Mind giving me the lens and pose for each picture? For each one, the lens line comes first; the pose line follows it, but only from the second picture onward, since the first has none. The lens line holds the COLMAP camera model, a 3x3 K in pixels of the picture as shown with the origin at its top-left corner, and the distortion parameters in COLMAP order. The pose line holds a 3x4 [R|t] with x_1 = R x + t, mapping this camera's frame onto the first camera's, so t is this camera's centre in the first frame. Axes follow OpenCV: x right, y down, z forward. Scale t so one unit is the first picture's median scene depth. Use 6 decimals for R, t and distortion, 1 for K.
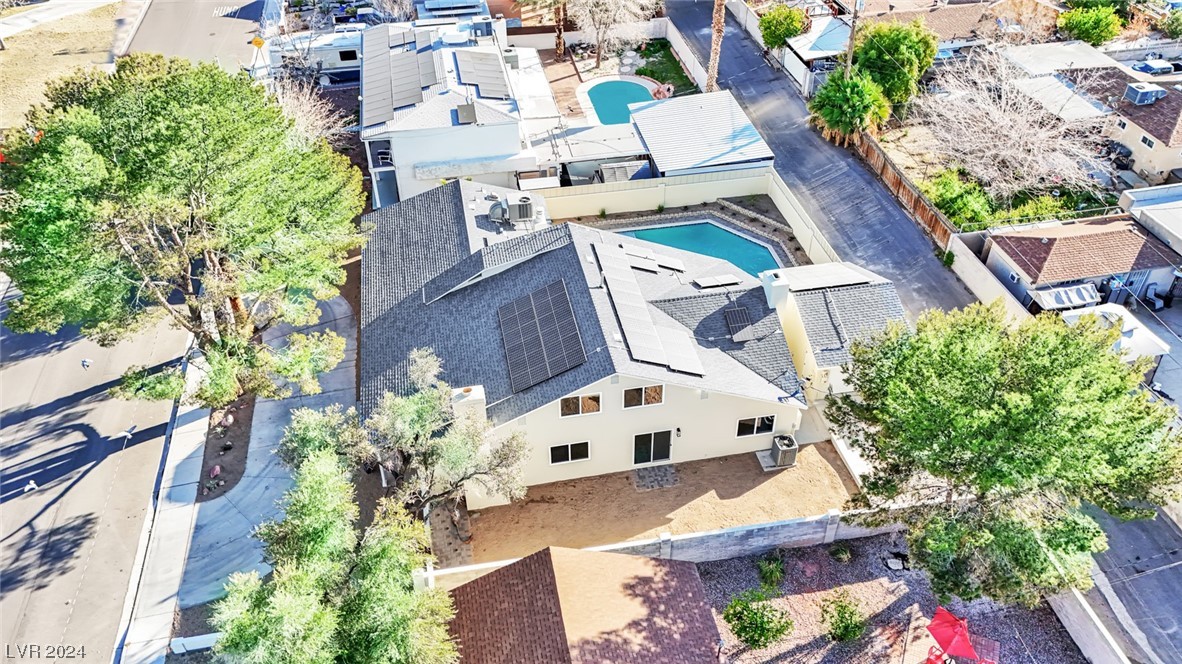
lens RADIAL K [[902.9, 0, 577.2], [0, 902.9, 305.9], [0, 0, 1]] dist [0.046752, -0.008252]
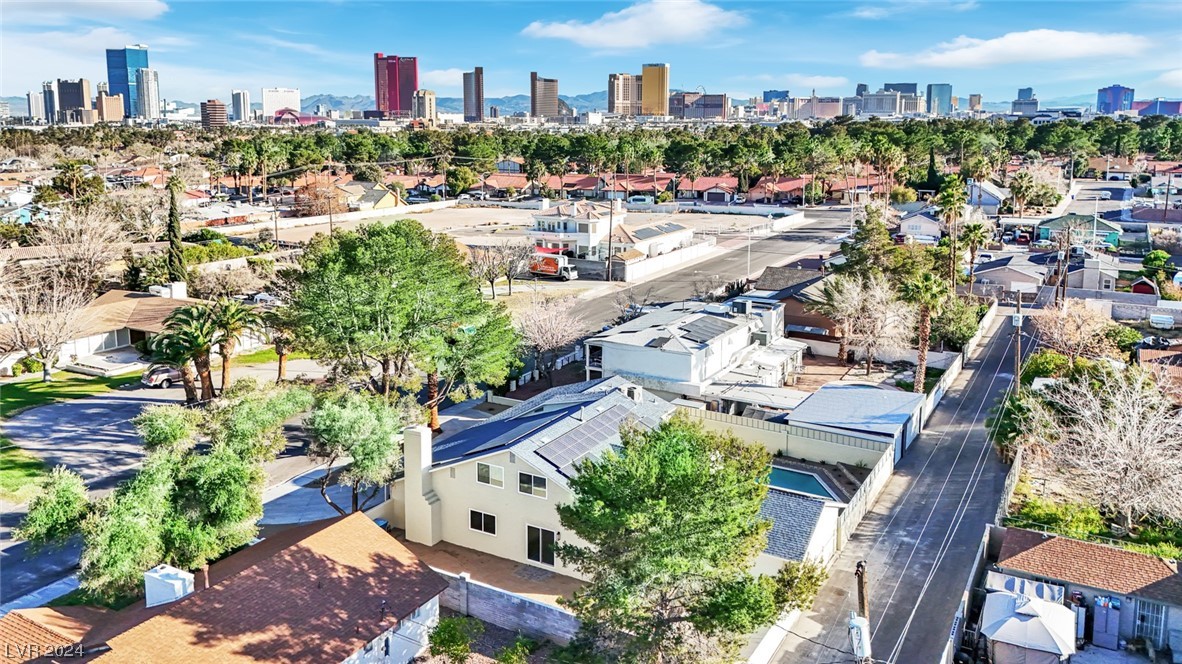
lens RADIAL K [[902.9, 0, 577.2], [0, 902.9, 305.9], [0, 0, 1]] dist [0.046752, -0.008252]
pose [[0.737931, 0.141213, -0.659937, 0.771887], [-0.421879, 0.859774, -0.287764, 0.190167], [0.526760, 0.490763, 0.694028, 0.071634]]
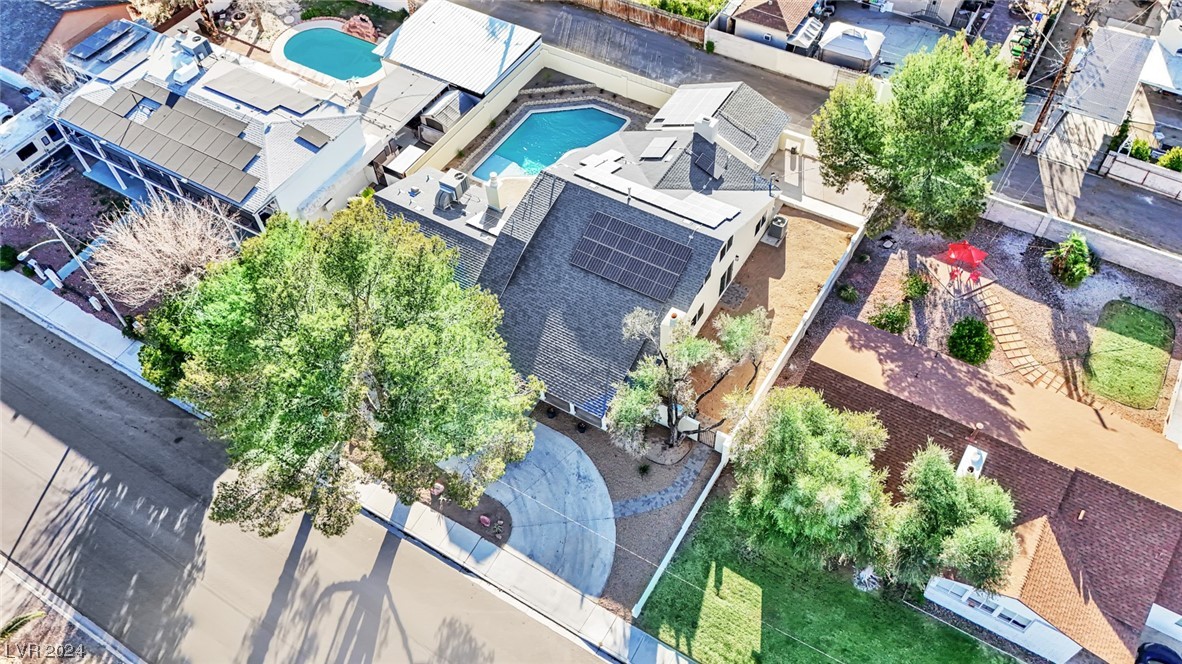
lens RADIAL K [[902.9, 0, 577.2], [0, 902.9, 305.9], [0, 0, 1]] dist [0.046752, -0.008252]
pose [[0.678581, -0.586201, 0.442603, -0.597343], [0.484731, 0.810113, 0.329777, -0.312925], [-0.551874, -0.009237, 0.833877, 0.008337]]
